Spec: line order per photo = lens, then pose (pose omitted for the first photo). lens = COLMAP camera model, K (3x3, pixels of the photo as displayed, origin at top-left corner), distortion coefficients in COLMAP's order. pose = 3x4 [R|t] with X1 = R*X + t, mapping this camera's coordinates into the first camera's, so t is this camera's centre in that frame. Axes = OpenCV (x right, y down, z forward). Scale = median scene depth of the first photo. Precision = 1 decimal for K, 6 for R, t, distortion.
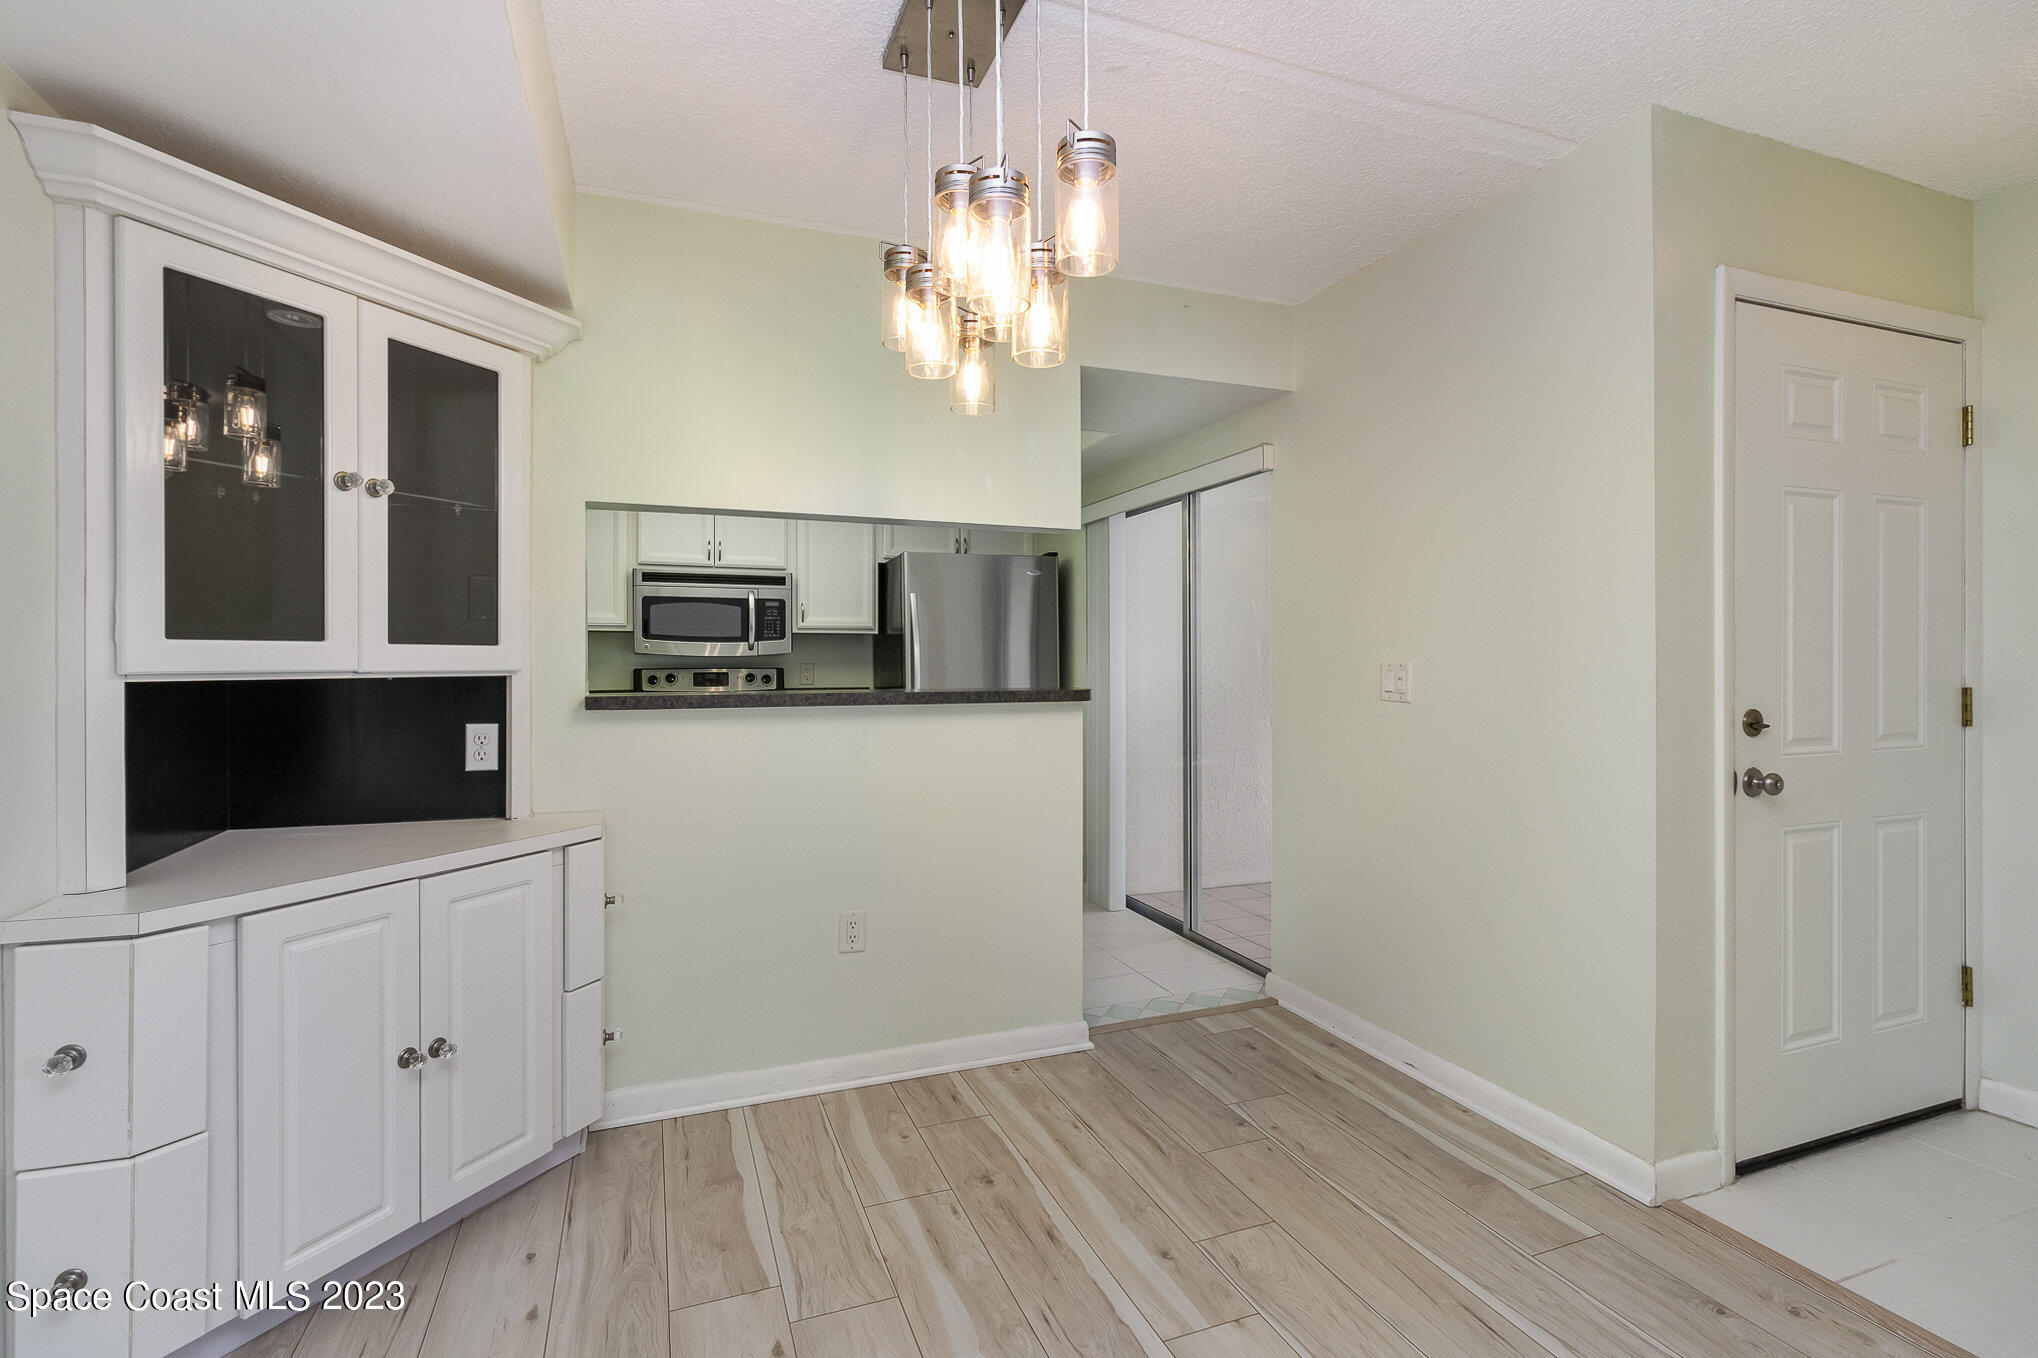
lens RADIAL K [[938.8, 0, 1015.9], [0, 938.8, 668.6], [0, 0, 1]] dist [-0.004438, -0.000536]
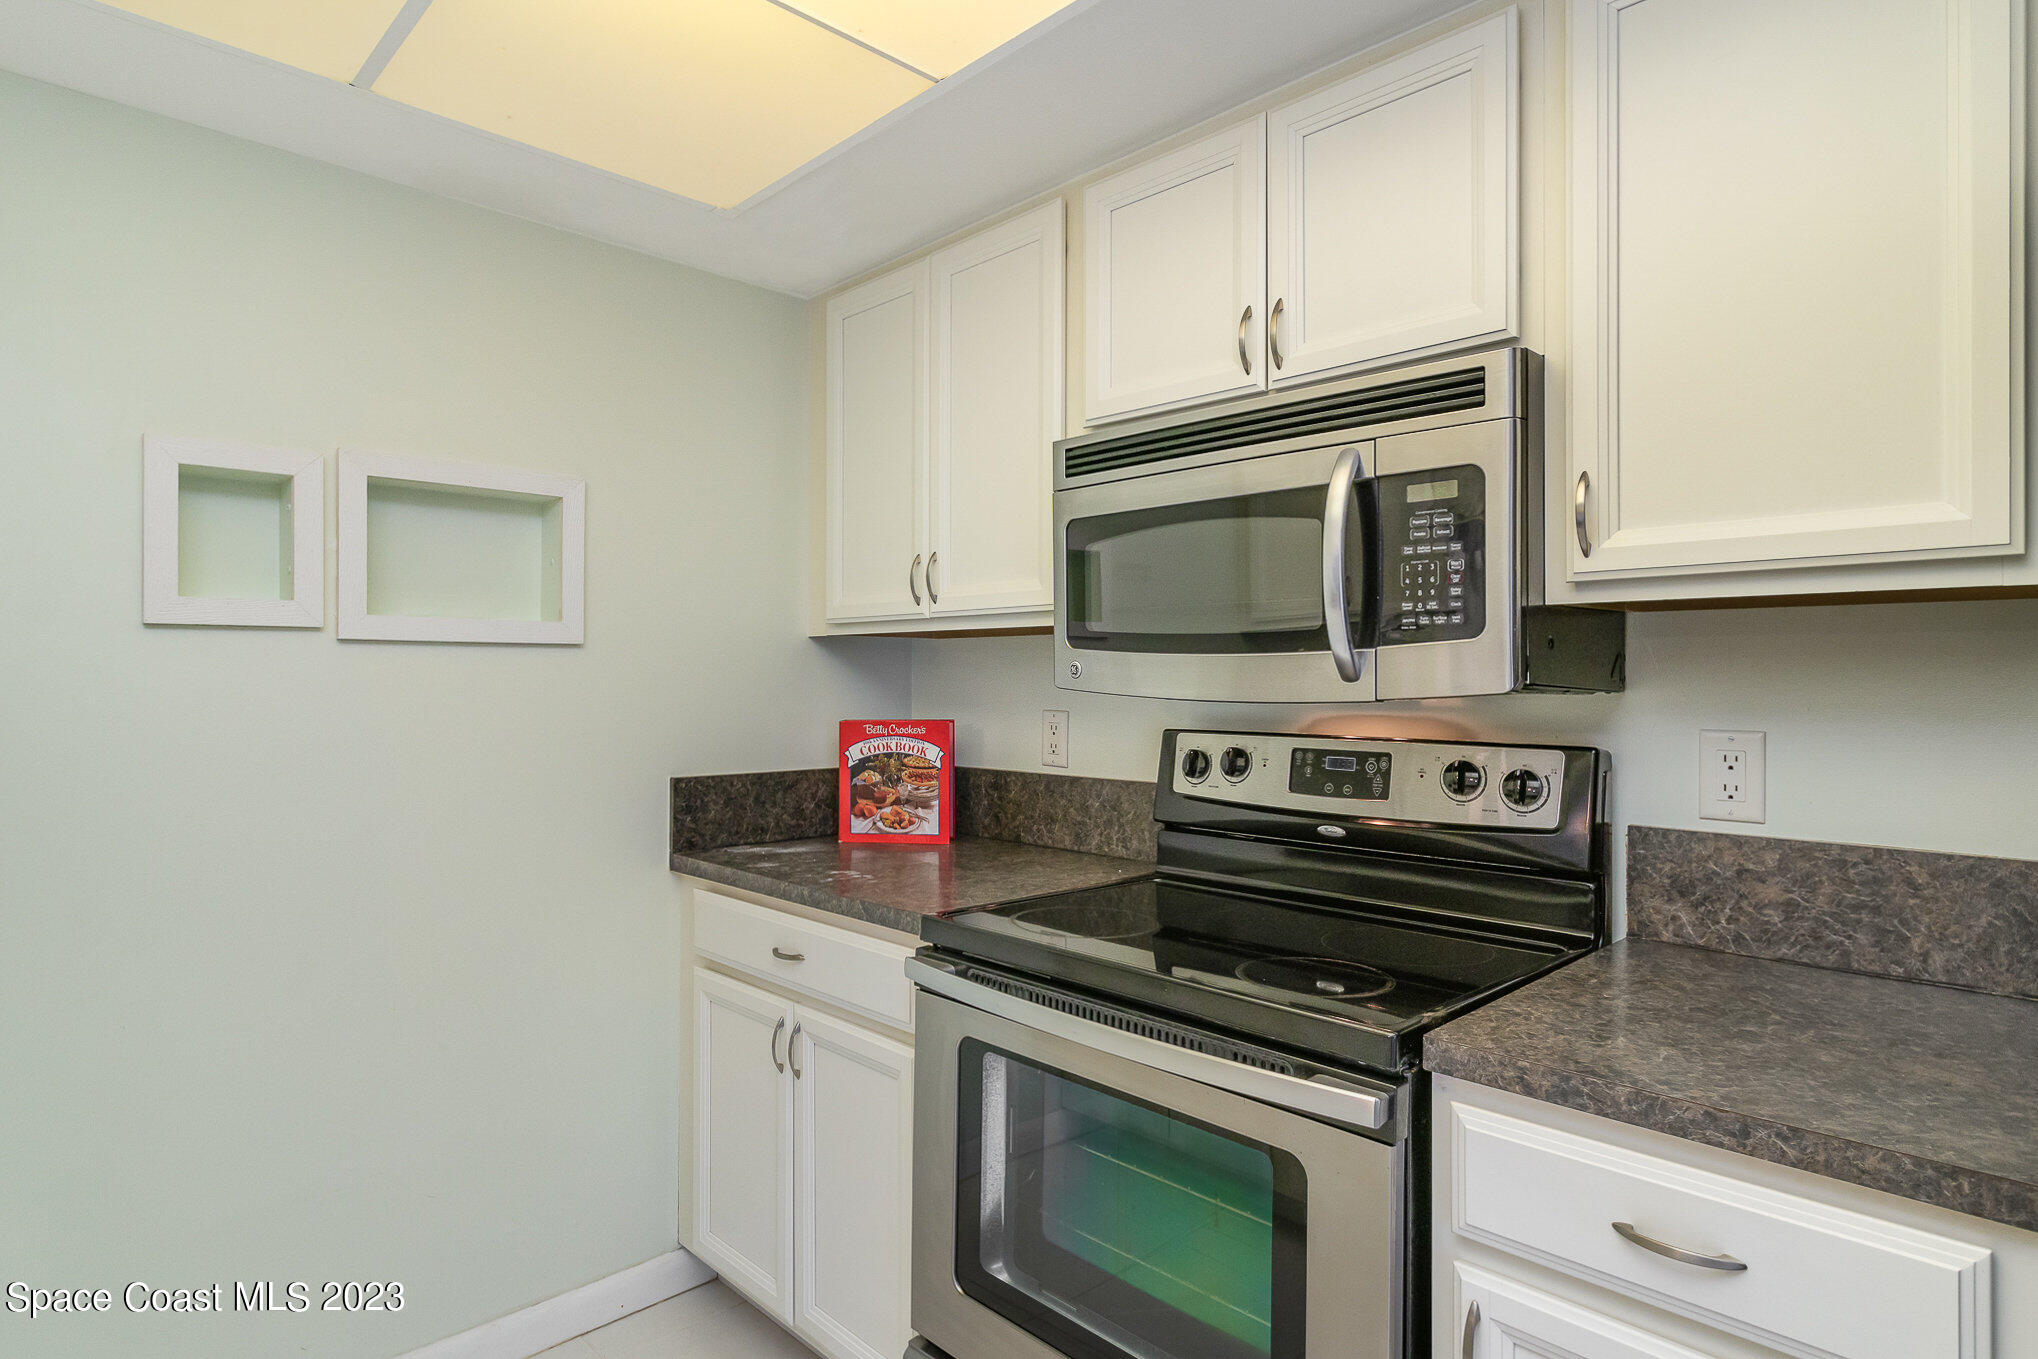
lens RADIAL K [[1109.1, 0, 1019.0], [0, 1109.1, 679.5], [0, 0, 1]] dist [0.003125, -0.000074]
pose [[0.403092, 0.006422, -0.915137, -0.079274], [-0.006398, 0.999971, 0.004199, -0.041526], [0.915137, 0.004163, 0.403121, 1.569919]]
